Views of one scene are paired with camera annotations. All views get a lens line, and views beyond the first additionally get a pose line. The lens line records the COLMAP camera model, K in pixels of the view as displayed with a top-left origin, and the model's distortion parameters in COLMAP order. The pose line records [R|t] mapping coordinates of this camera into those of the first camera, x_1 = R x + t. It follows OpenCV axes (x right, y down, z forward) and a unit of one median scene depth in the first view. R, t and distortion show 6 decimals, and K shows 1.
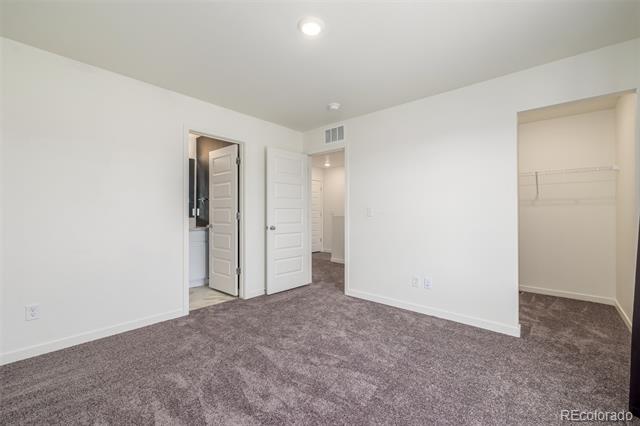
lens RADIAL K [[269.8, 0, 321.9], [0, 269.8, 211.6], [0, 0, 1]] dist [0.001981, 0.000132]
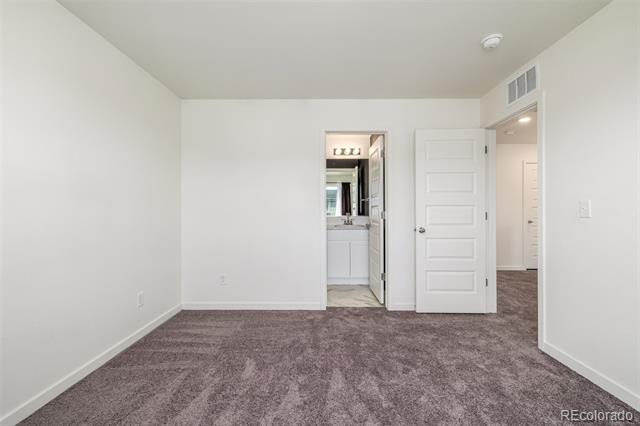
lens RADIAL K [[269.8, 0, 321.9], [0, 269.8, 211.6], [0, 0, 1]] dist [0.001981, 0.000132]
pose [[0.655671, -0.002561, -0.755043, 0.234633], [0.006792, 0.999974, 0.002506, 0.000744], [0.755017, -0.006772, 0.655671, 0.261936]]
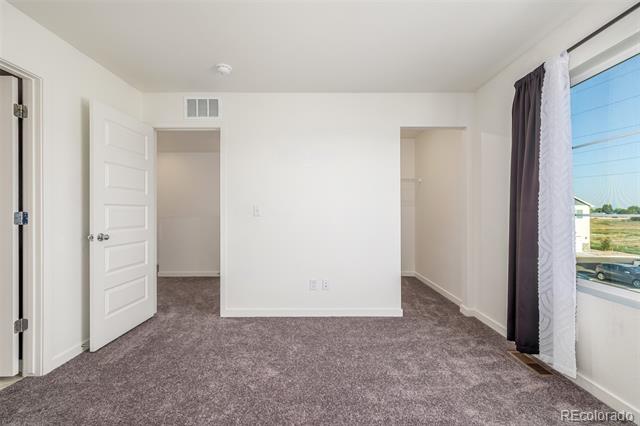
lens RADIAL K [[269.8, 0, 321.9], [0, 269.8, 211.6], [0, 0, 1]] dist [0.001981, 0.000132]
pose [[0.748226, -0.000057, 0.663444, -0.223872], [-0.002696, 0.999991, 0.003127, 0.000423], [-0.663438, -0.004129, 0.748220, 0.238461]]
